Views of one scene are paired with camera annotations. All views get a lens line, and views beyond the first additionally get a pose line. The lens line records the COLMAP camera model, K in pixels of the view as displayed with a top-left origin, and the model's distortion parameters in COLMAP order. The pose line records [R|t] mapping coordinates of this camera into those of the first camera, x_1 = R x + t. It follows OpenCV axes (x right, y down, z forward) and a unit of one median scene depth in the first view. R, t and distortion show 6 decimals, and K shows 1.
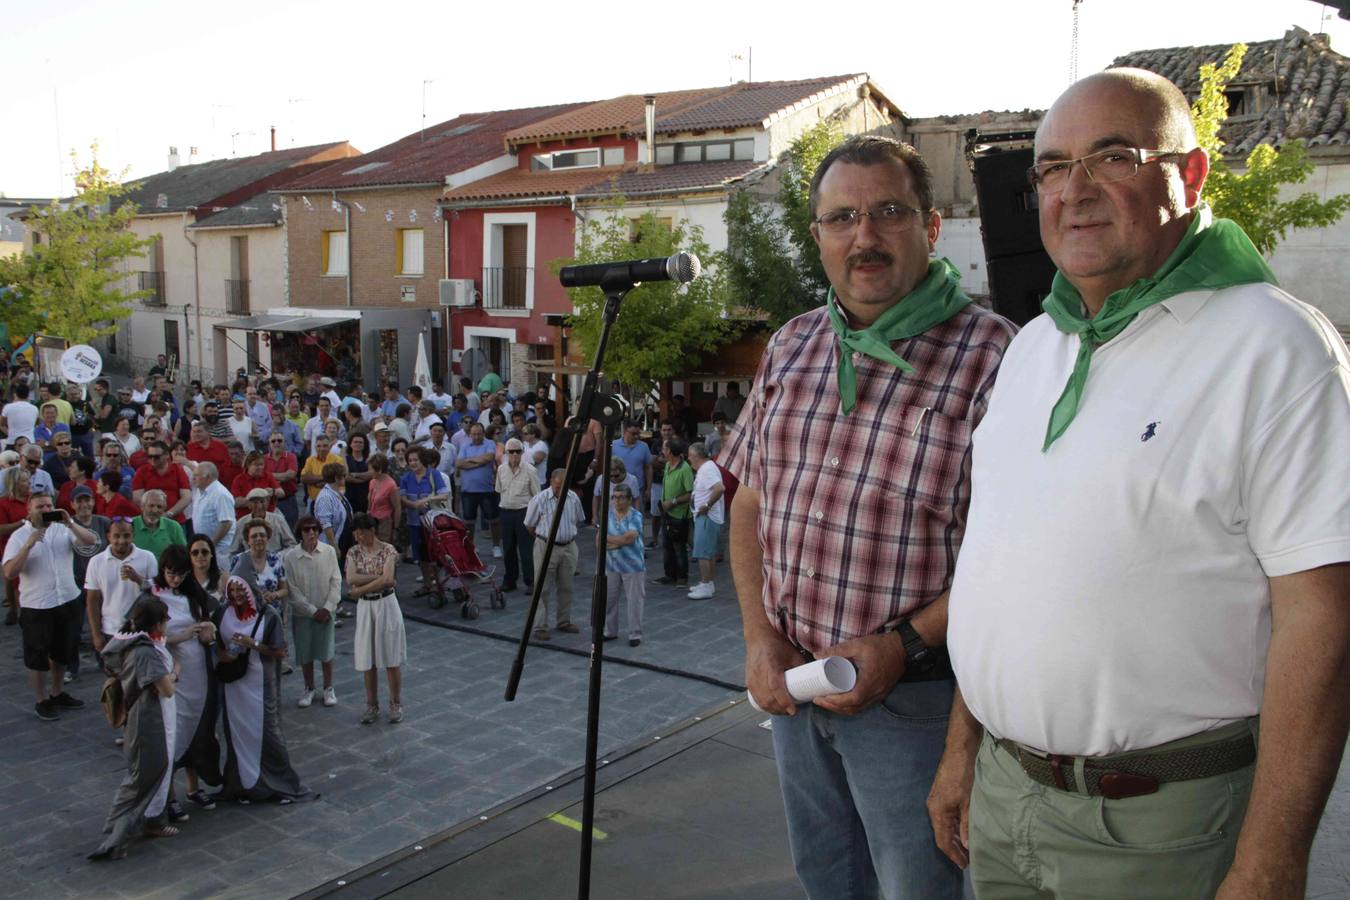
lens RADIAL K [[1243.3, 0, 674.6], [0, 1243.3, 472.1], [0, 0, 1]] dist [-0.145318, 0.206686]
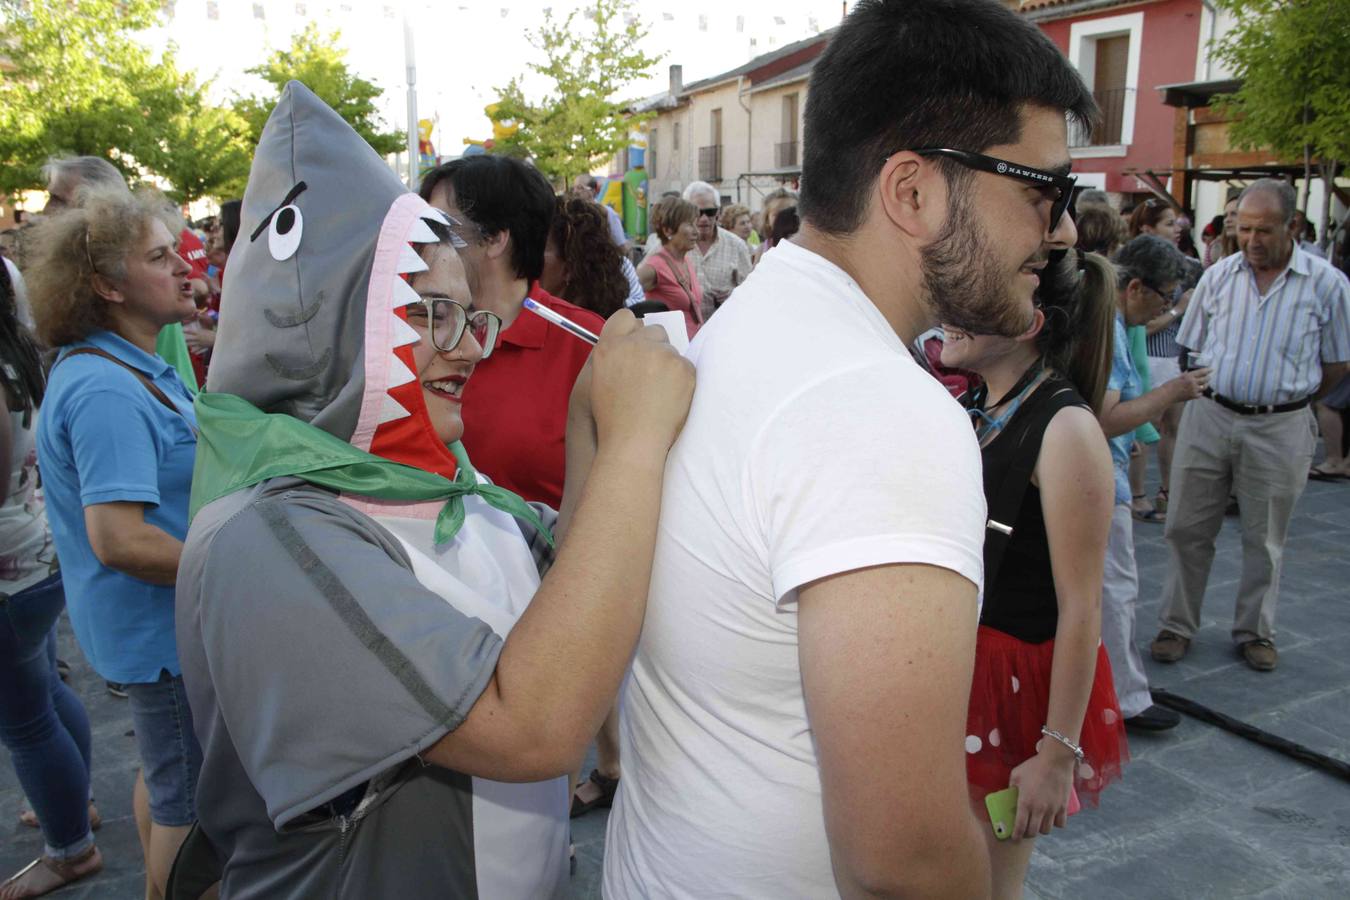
lens RADIAL K [[1121.7, 0, 673.7], [0, 1121.7, 456.5], [0, 0, 1]] dist [-0.169406, 0.148795]
pose [[0.882028, 0.088170, -0.462874, -0.038322], [-0.061210, 0.995453, 0.072981, 0.025037], [0.467204, -0.036039, 0.883414, 0.282194]]
